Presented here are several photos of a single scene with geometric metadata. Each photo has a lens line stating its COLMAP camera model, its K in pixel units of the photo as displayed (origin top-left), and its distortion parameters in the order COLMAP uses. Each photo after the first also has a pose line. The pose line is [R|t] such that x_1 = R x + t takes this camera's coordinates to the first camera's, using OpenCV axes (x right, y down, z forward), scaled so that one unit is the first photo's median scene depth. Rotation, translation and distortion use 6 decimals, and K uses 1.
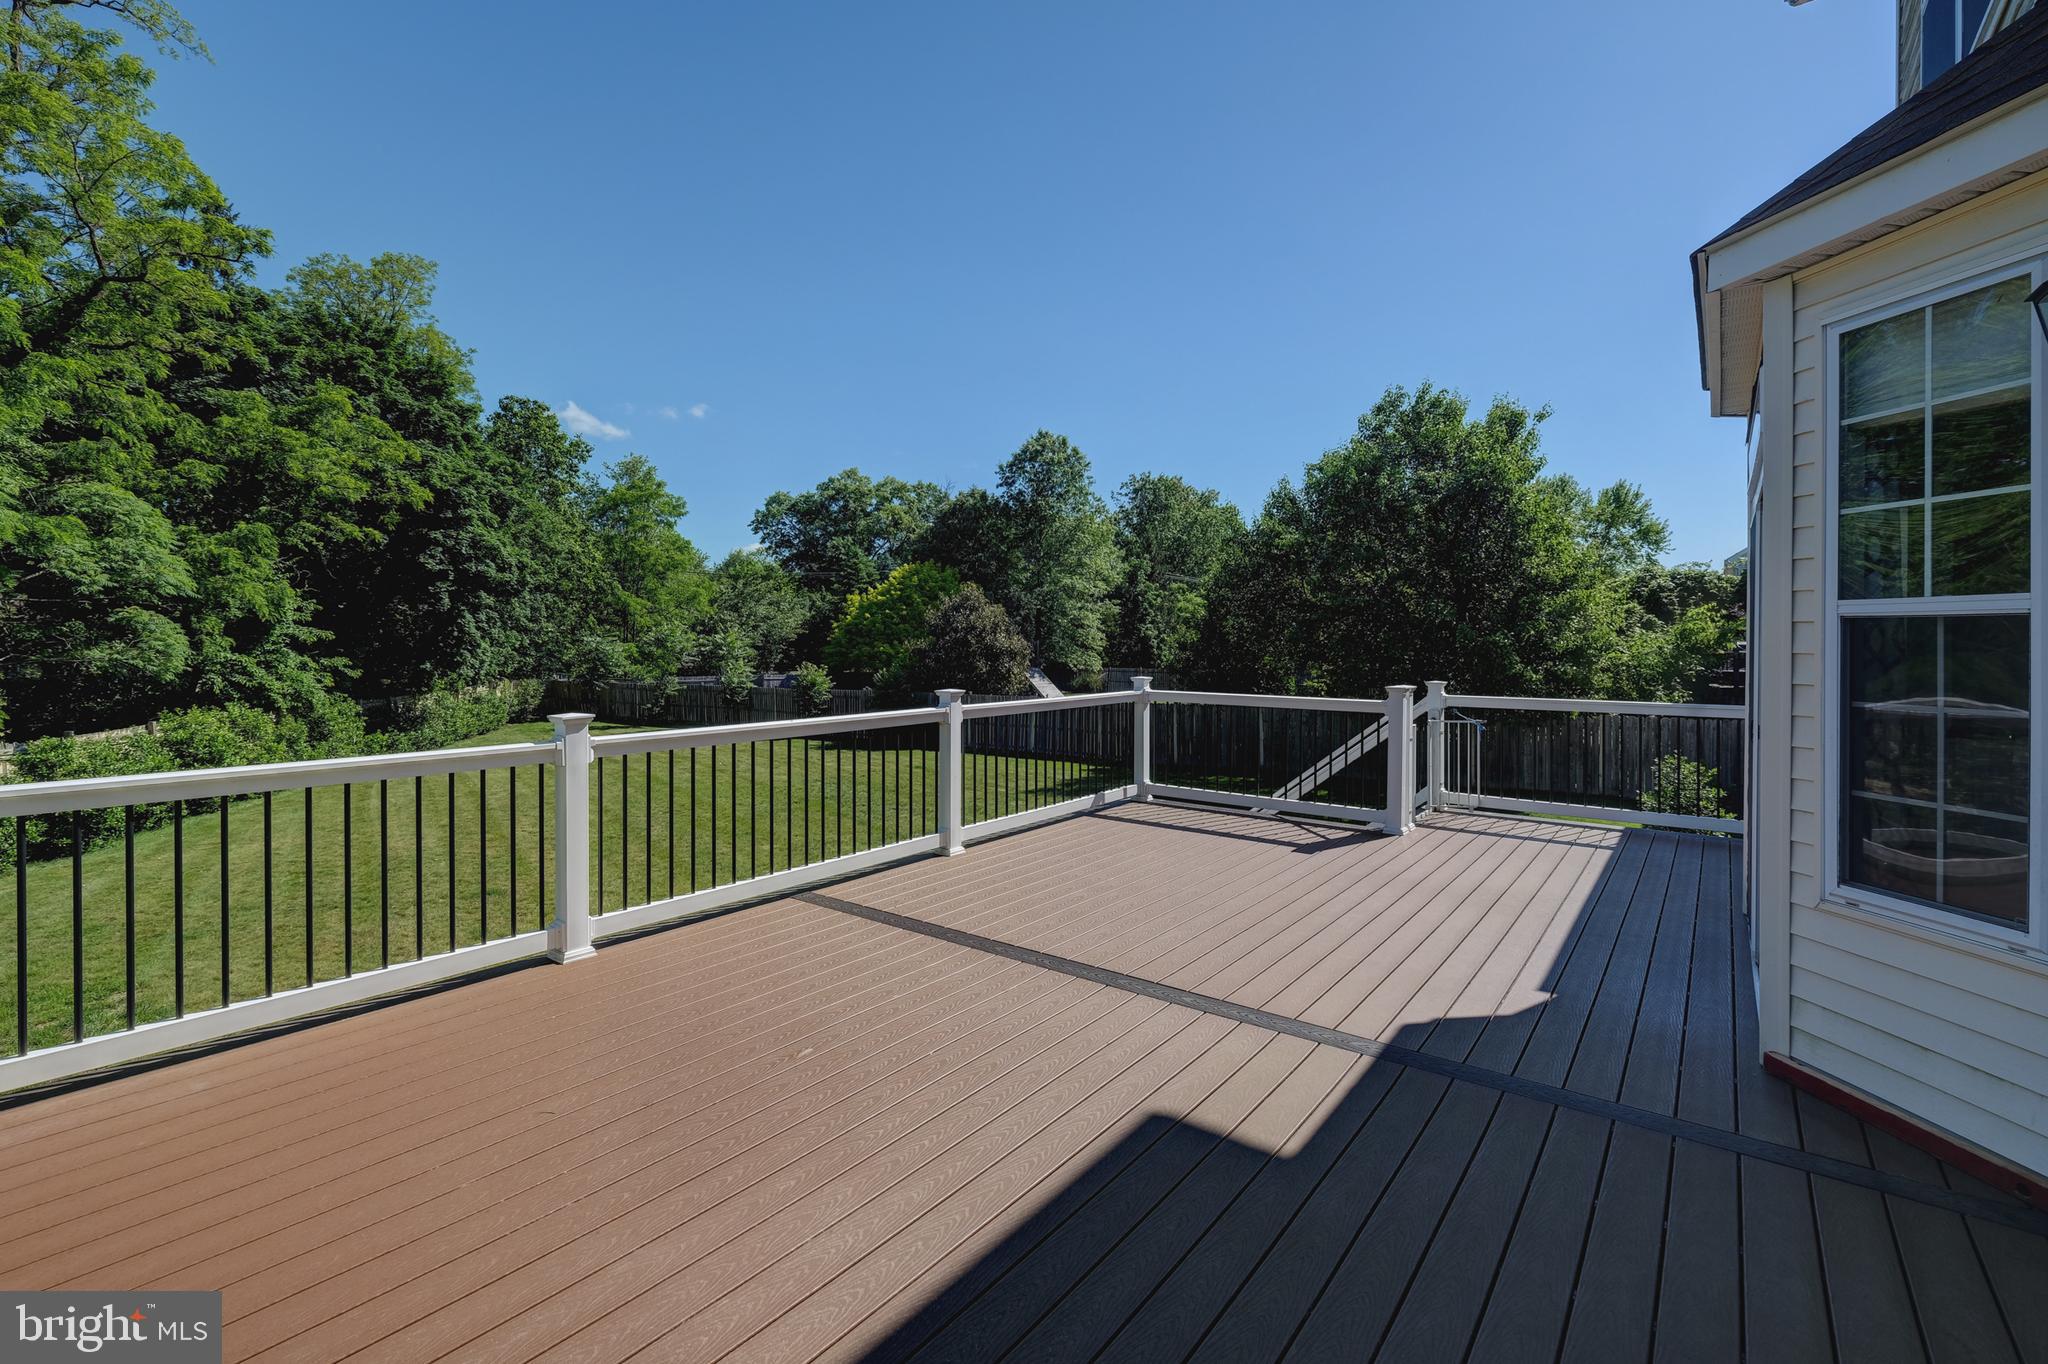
lens RADIAL K [[909.9, 0, 1025.6], [0, 909.9, 633.1], [0, 0, 1]] dist [0.001195, -0.000099]
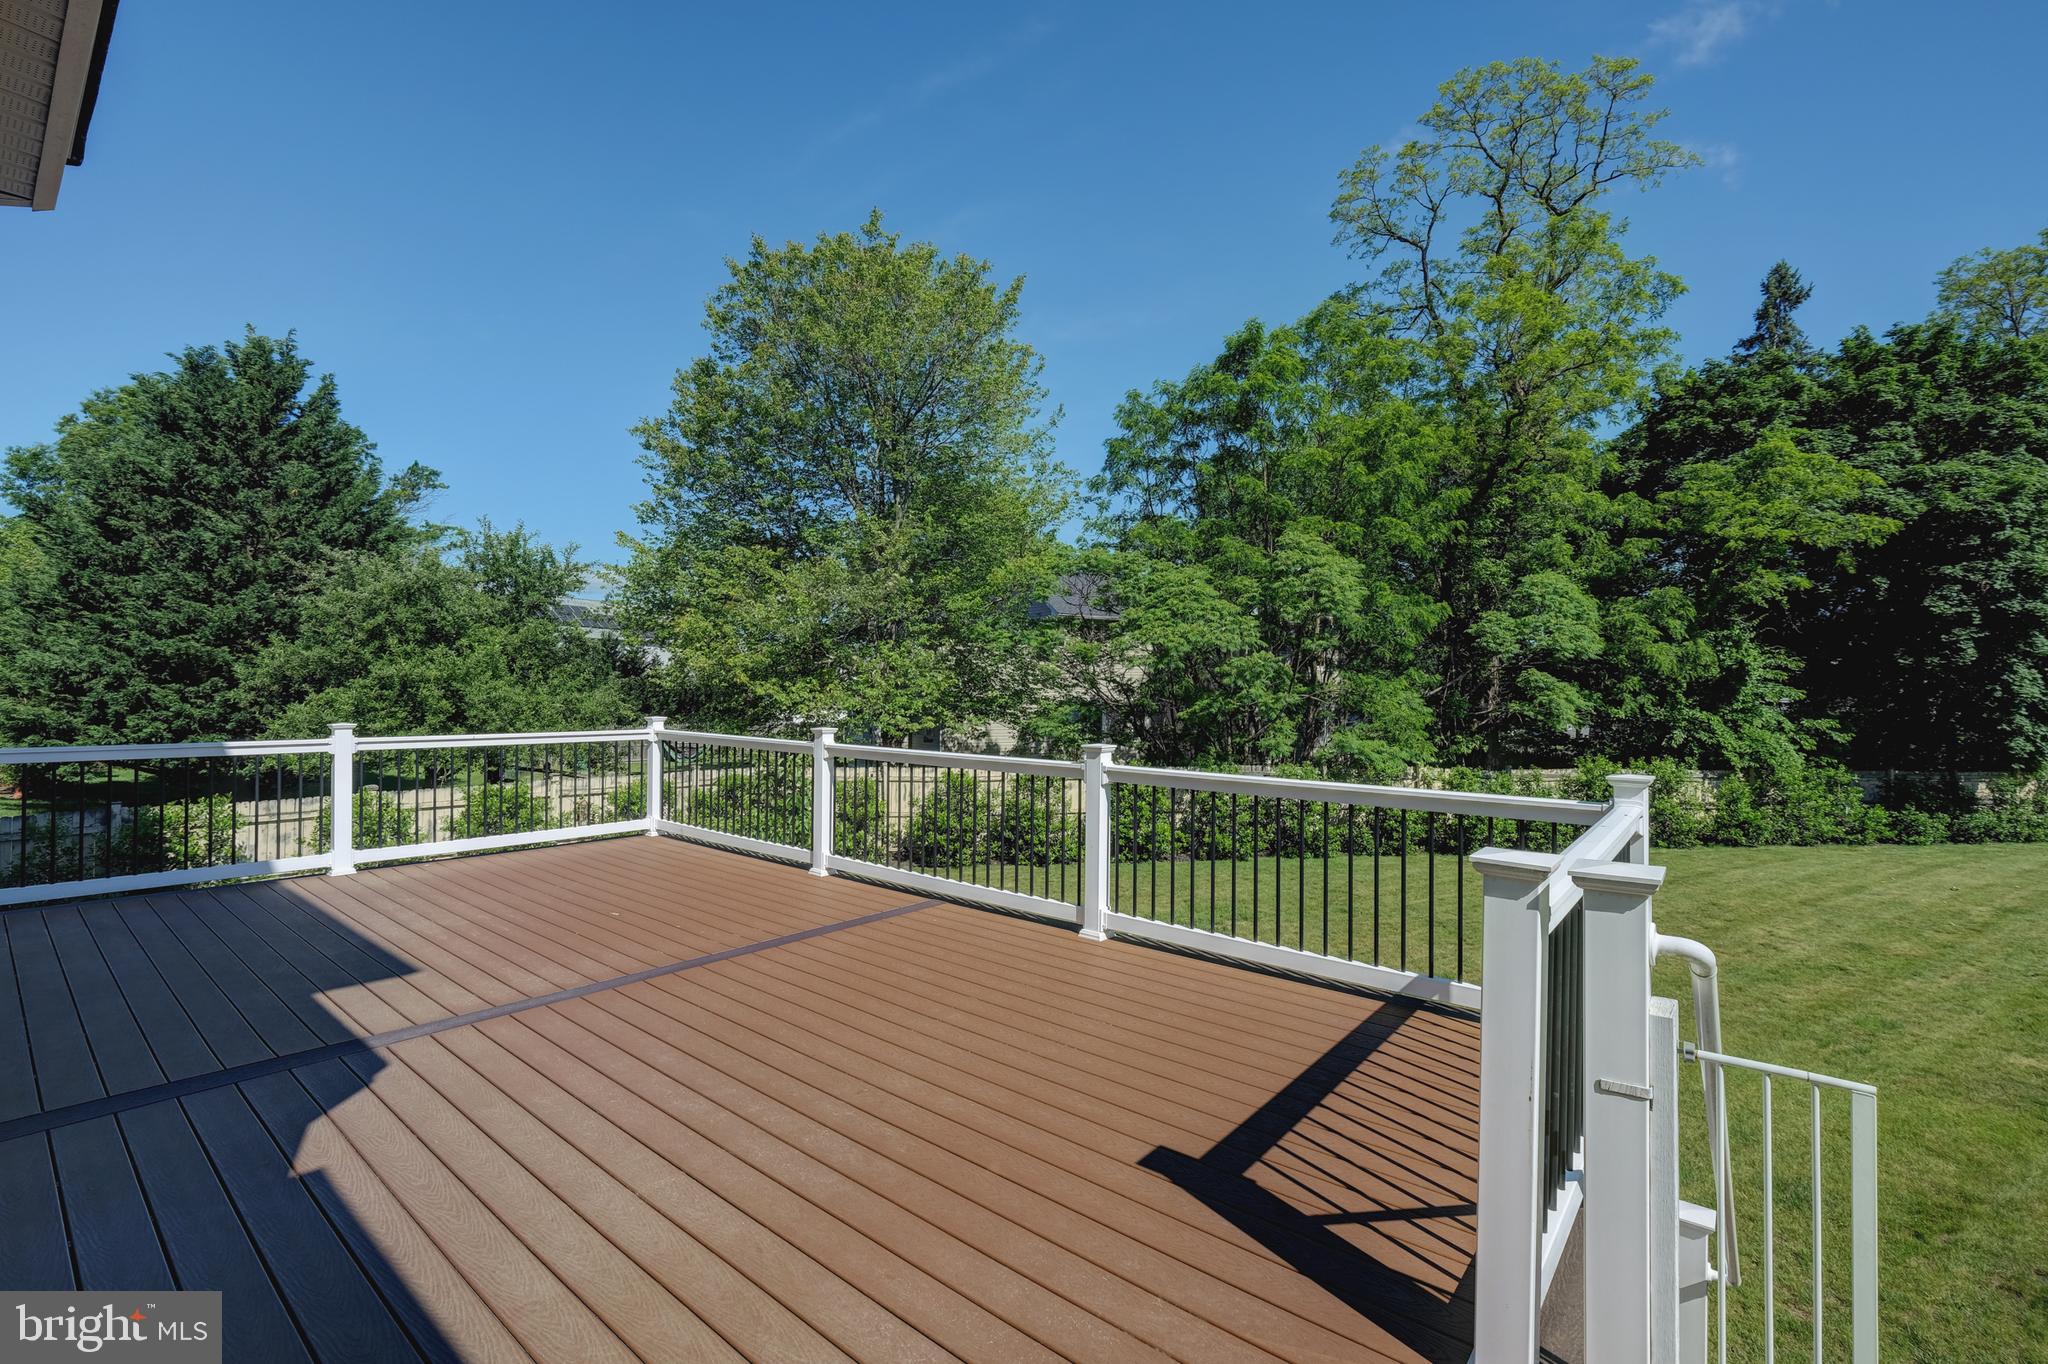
lens RADIAL K [[892.7, 0, 1024.0], [0, 892.7, 682.0], [0, 0, 1]] dist [0.000531, -0.000252]
pose [[-0.044415, -0.012733, -0.998932, 0.162170], [-0.003731, 0.999914, -0.012580, 0.003088], [0.999006, 0.003168, -0.044458, 0.206899]]
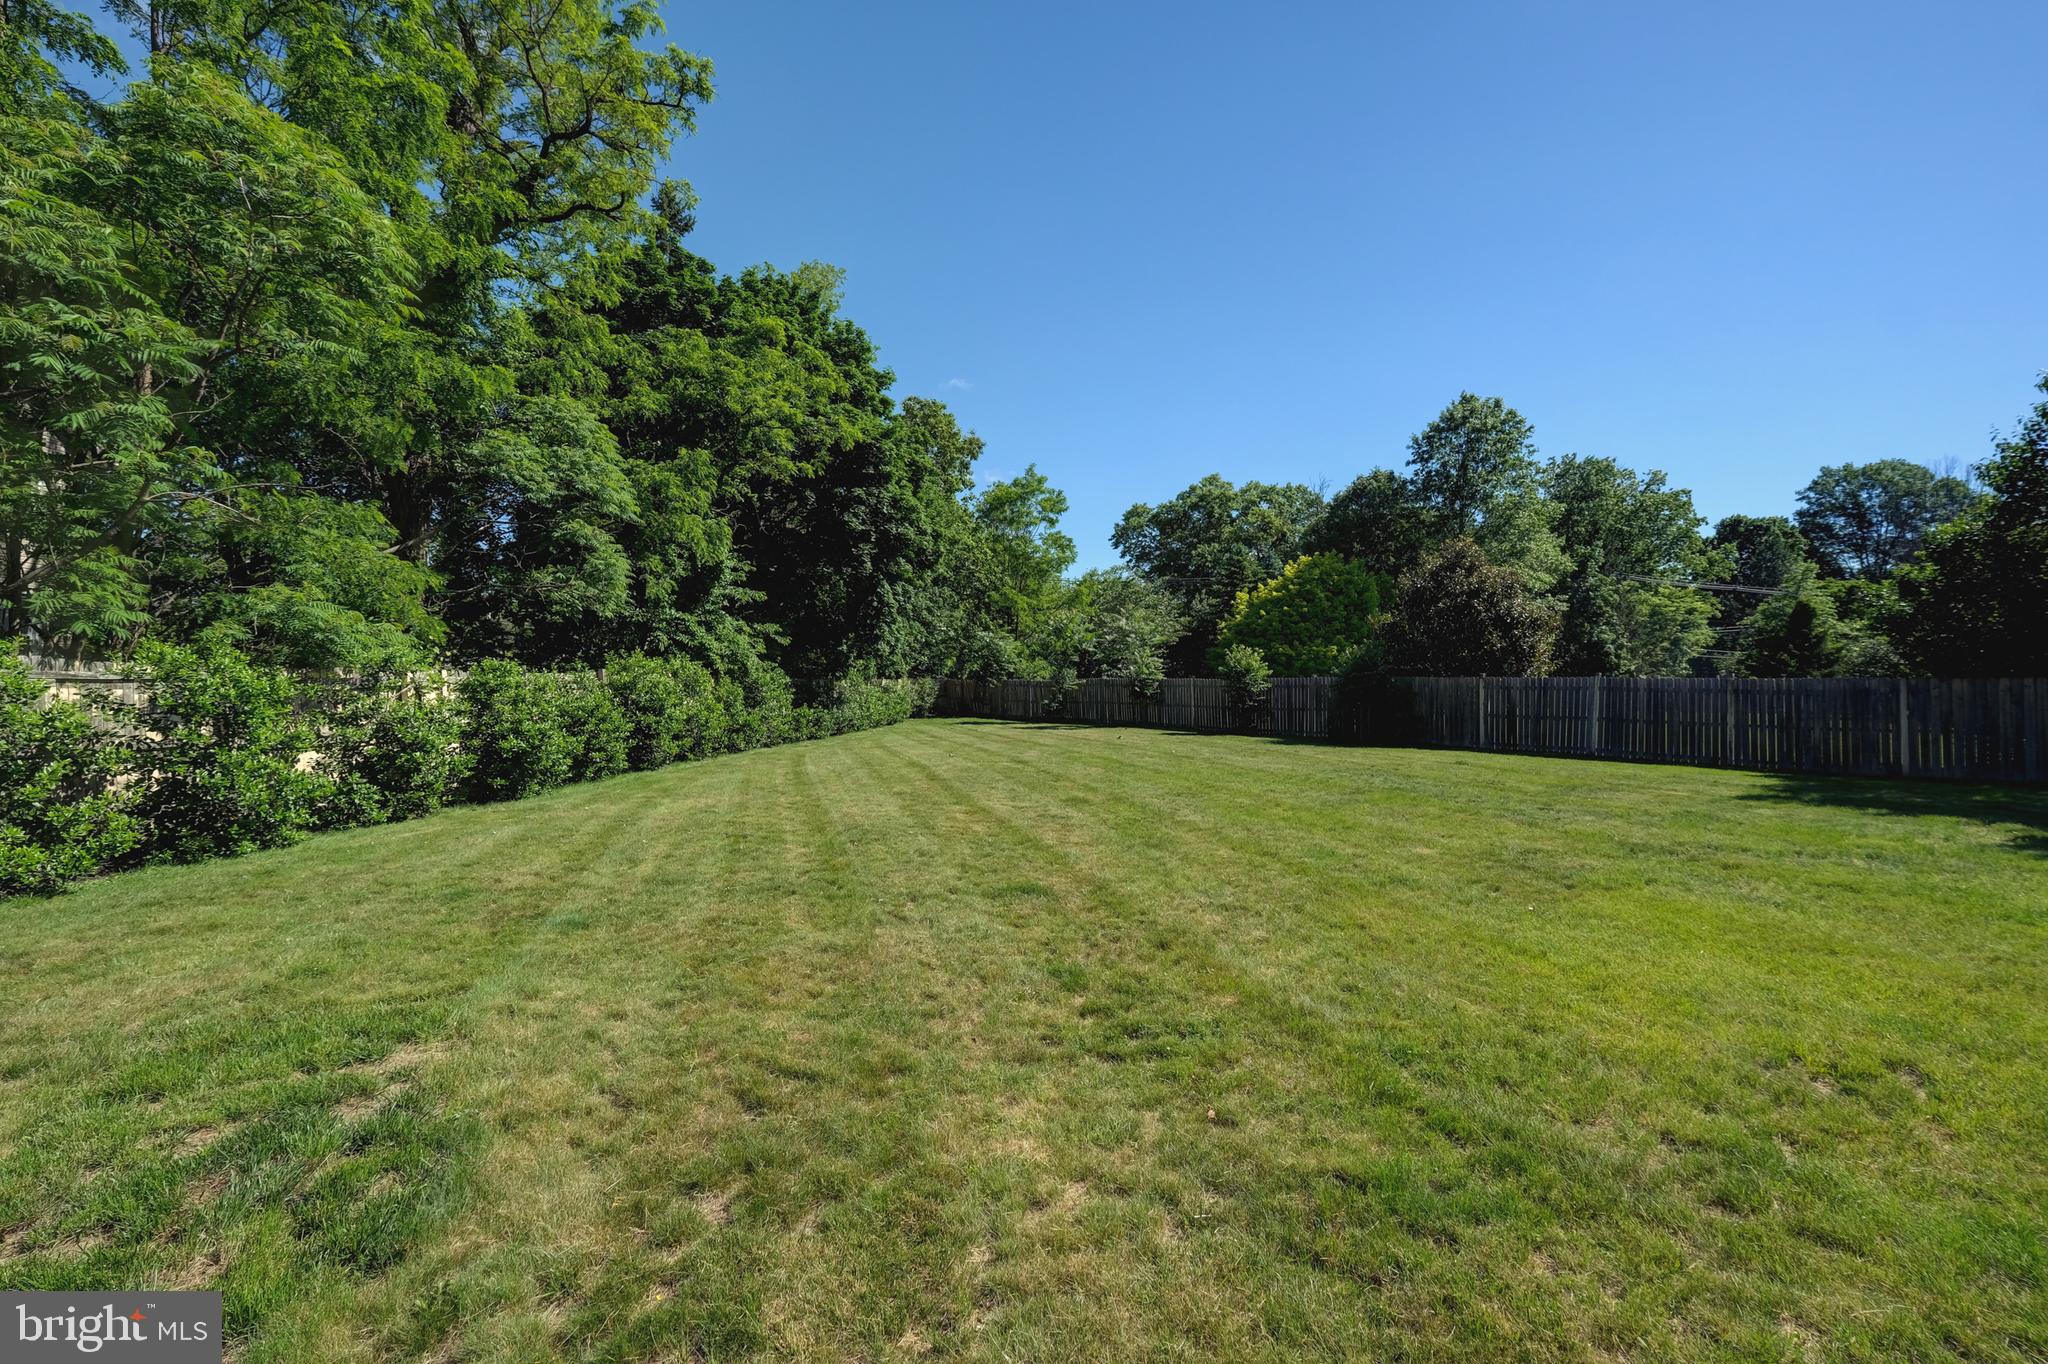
lens RADIAL K [[893.5, 0, 1039.7], [0, 893.5, 661.3], [0, 0, 1]] dist [-0.000514, -0.000084]
pose [[0.942131, 0.000704, -0.335244, -0.166157], [-0.002267, 0.999988, -0.004271, 0.061422], [0.335237, 0.004784, 0.942122, 0.204354]]
